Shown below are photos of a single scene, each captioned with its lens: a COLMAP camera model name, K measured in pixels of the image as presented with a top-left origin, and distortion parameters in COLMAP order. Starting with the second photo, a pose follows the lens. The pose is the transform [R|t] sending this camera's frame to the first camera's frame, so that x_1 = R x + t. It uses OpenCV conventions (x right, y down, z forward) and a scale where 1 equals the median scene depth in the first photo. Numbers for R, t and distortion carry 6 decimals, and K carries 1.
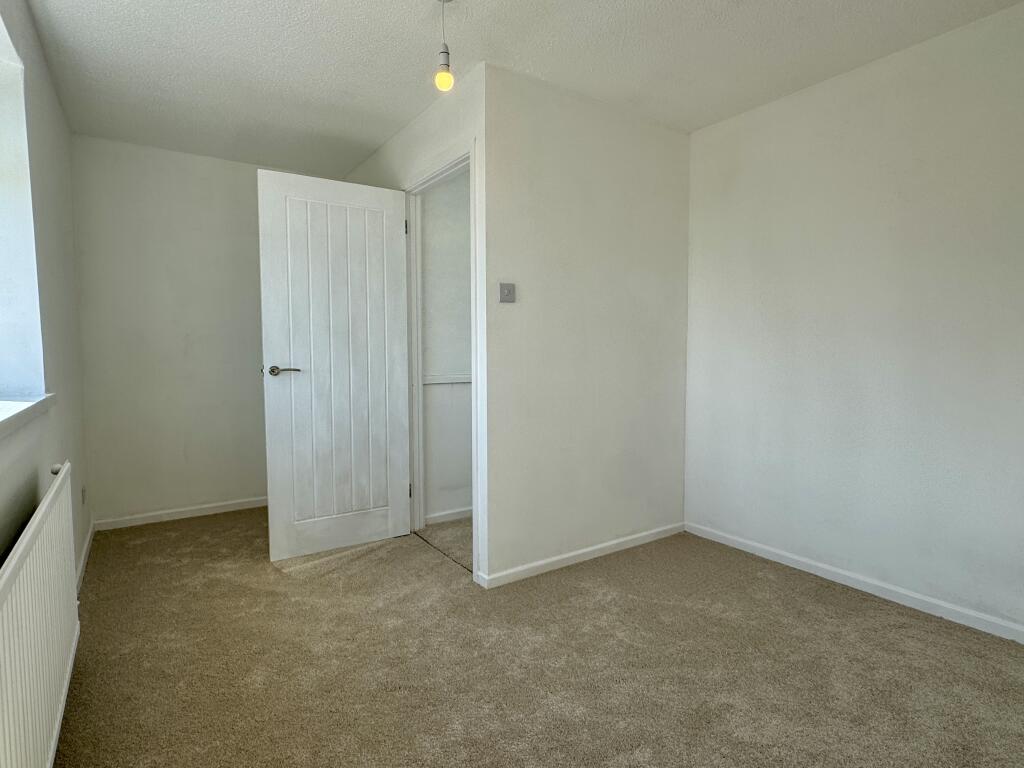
lens RADIAL K [[542.3, 0, 512.0], [0, 542.3, 384.0], [0, 0, 1]] dist [-0.003517, -0.000401]
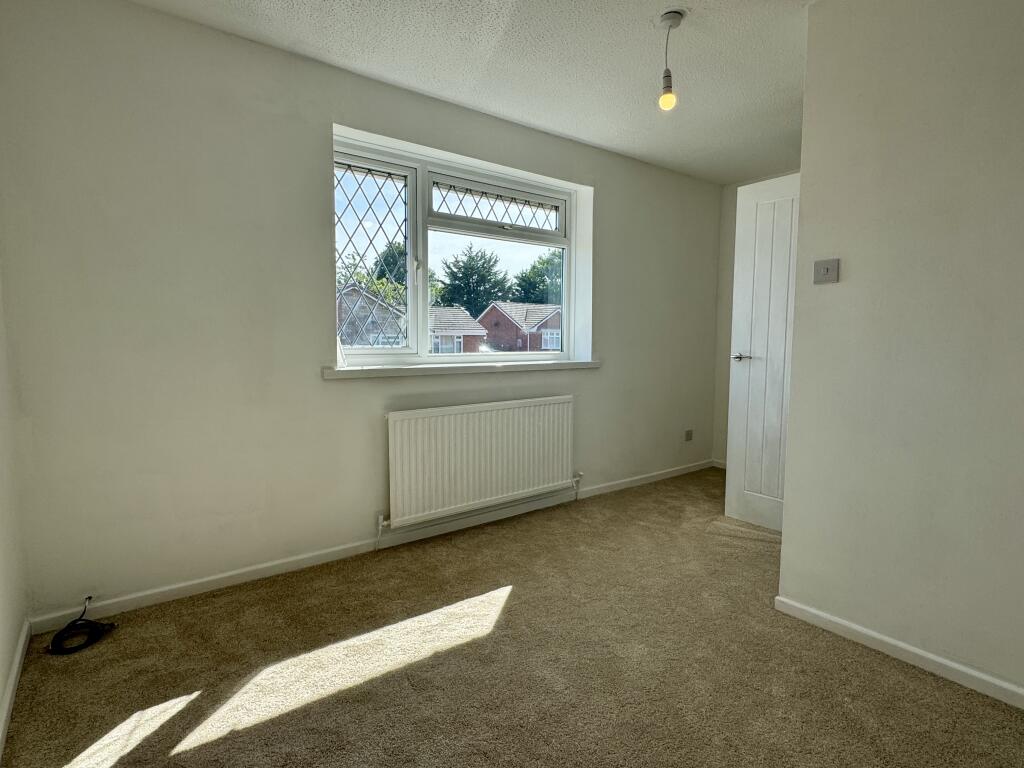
lens RADIAL K [[542.3, 0, 512.0], [0, 542.3, 384.0], [0, 0, 1]] dist [-0.003517, -0.000401]
pose [[0.050208, 0.088565, -0.994804, 0.733128], [-0.069170, 0.993977, 0.085000, -0.033598], [0.996341, 0.064543, 0.056031, 0.459139]]
